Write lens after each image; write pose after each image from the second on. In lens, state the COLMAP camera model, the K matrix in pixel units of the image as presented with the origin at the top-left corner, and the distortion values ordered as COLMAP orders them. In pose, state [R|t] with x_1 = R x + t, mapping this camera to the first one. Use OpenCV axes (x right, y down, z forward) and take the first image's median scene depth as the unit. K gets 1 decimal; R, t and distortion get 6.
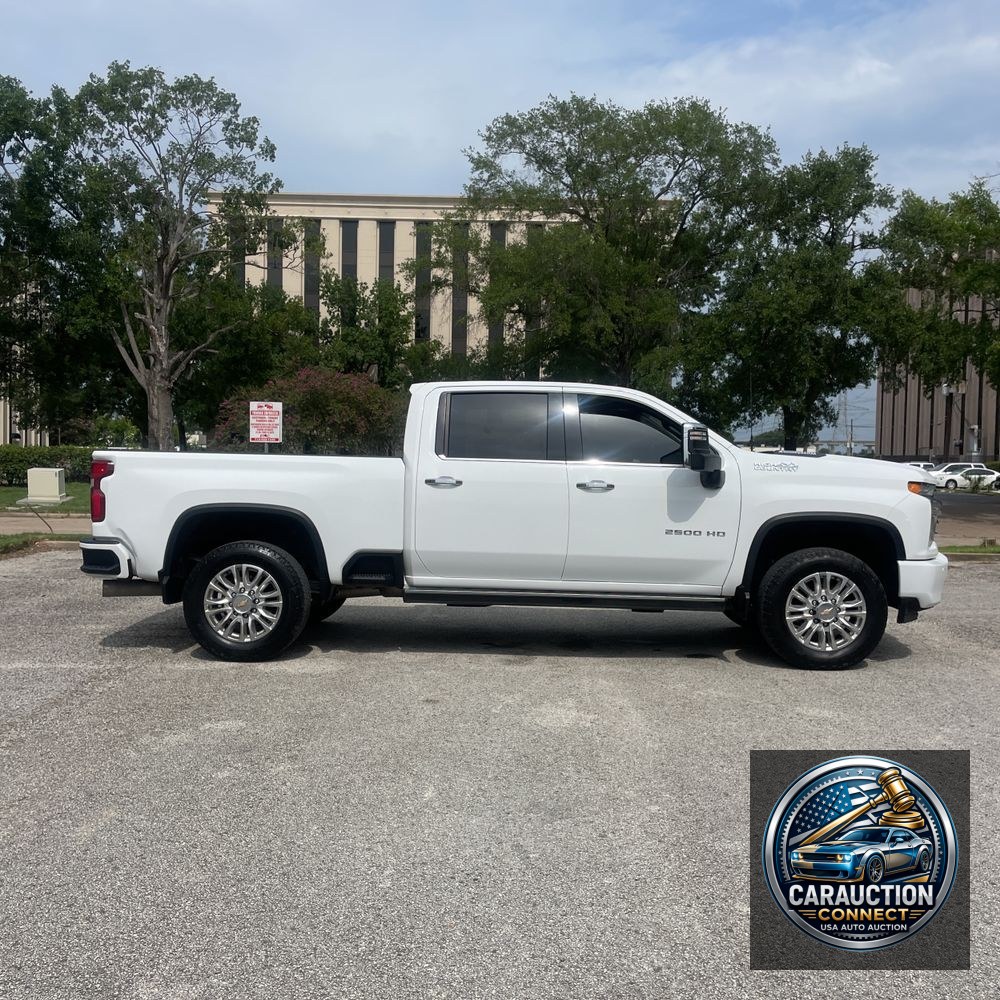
lens RADIAL K [[1018.9, 0, 510.3], [0, 1018.9, 484.3], [0, 0, 1]] dist [0.107089, -0.149354]
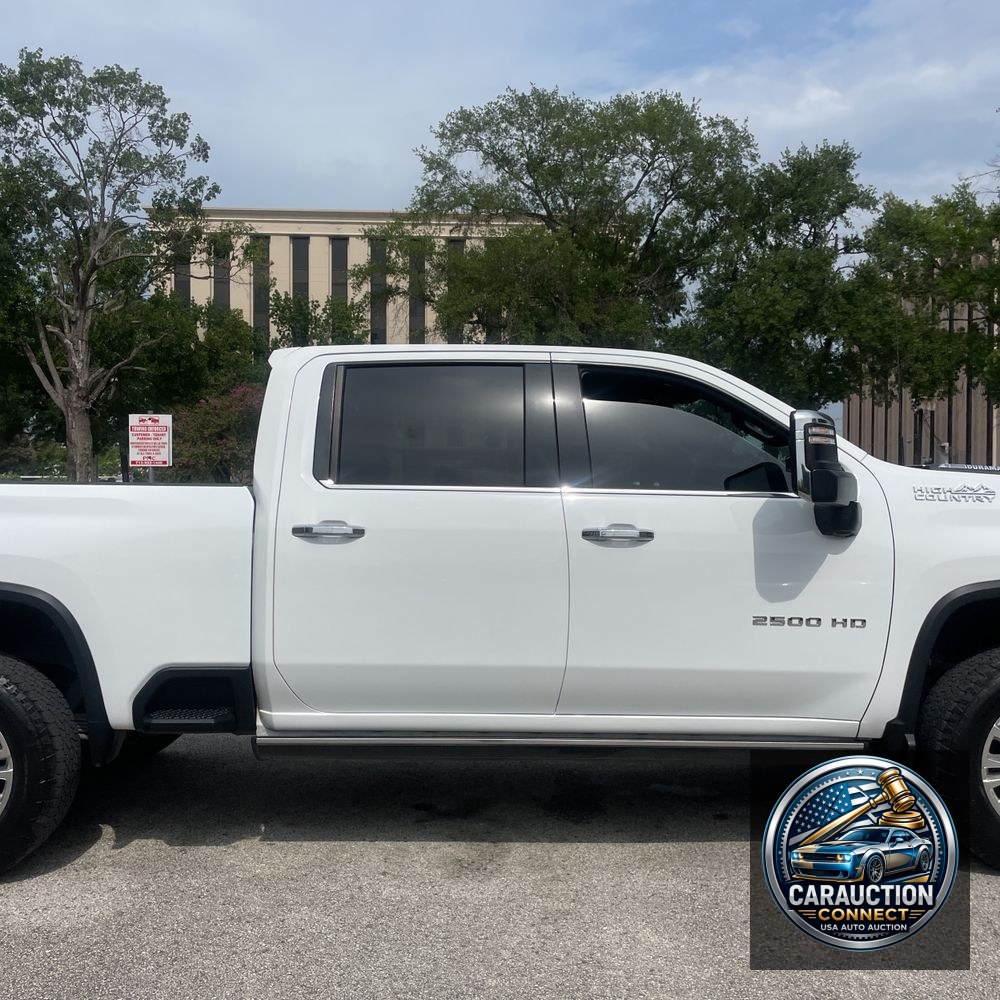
lens RADIAL K [[1018.9, 0, 510.3], [0, 1018.9, 484.3], [0, 0, 1]] dist [0.107089, -0.149354]
pose [[0.999228, -0.013041, 0.037065, 0.001598], [0.013907, 0.999634, -0.023196, -0.002409], [-0.036749, 0.023694, 0.999044, 0.088383]]
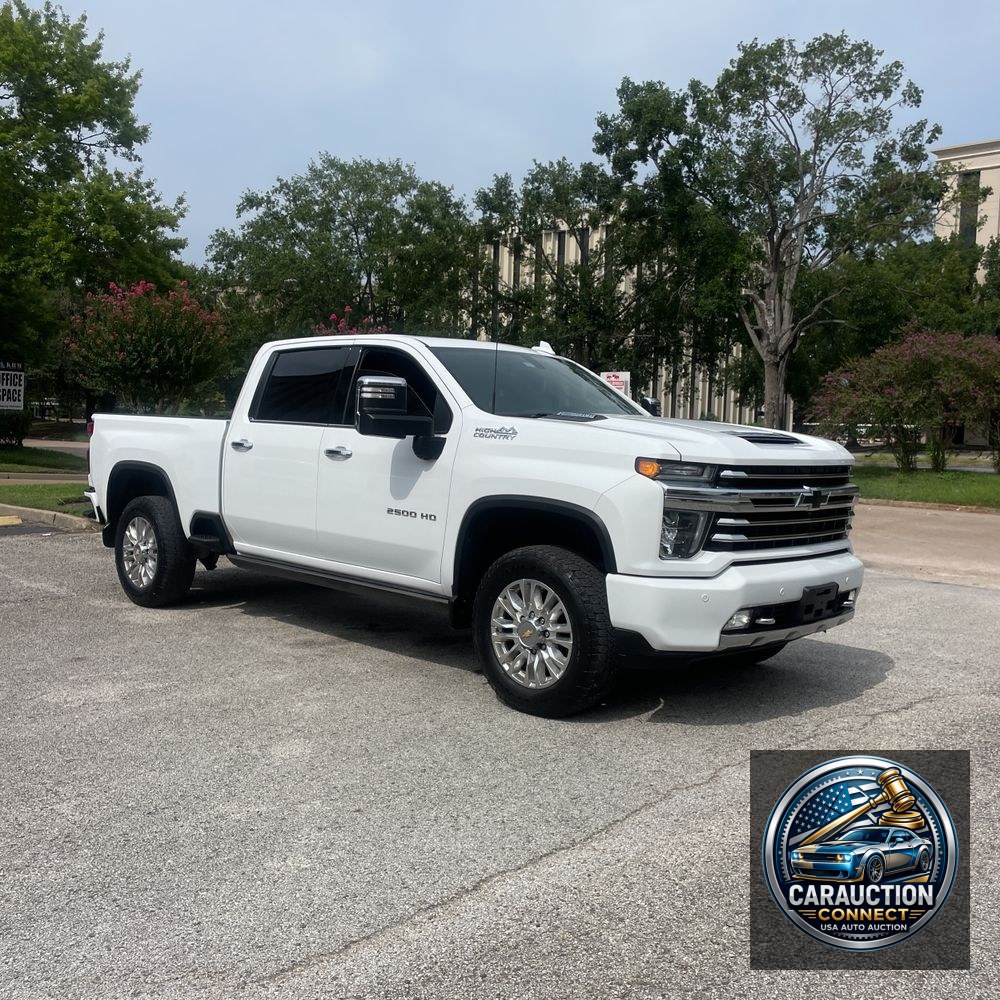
lens RADIAL K [[1027.1, 0, 497.6], [0, 1027.1, 475.2], [0, 0, 1]] dist [0.100067, -0.131419]
pose [[0.733880, 0.037732, -0.678231, 0.144116], [-0.029522, 0.999284, 0.023649, -0.000764], [0.678637, 0.002667, 0.734469, 0.084237]]
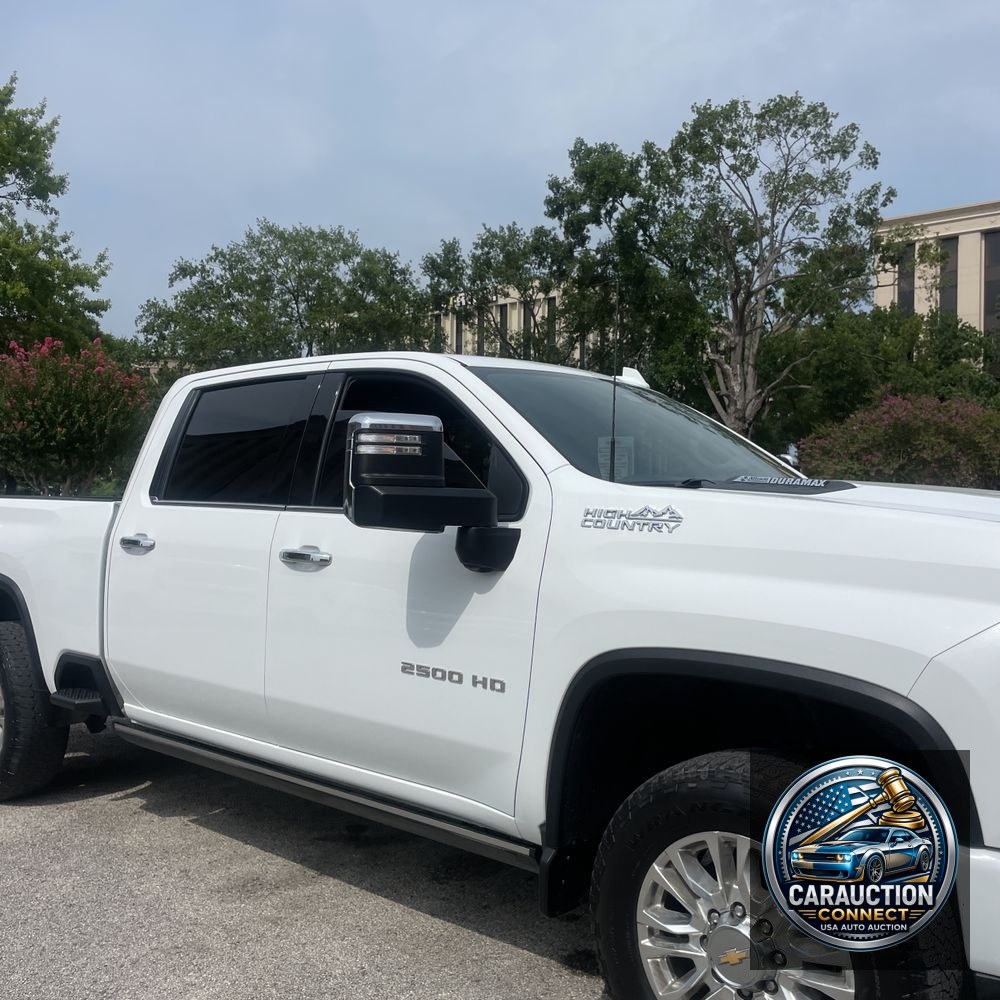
lens RADIAL K [[1021.6, 0, 493.2], [0, 1021.6, 479.7], [0, 0, 1]] dist [0.104584, -0.156046]
pose [[0.770119, -0.019992, -0.637587, 0.085932], [-0.011199, 0.998931, -0.044849, -0.002647], [0.637802, 0.041679, 0.769072, 0.127175]]
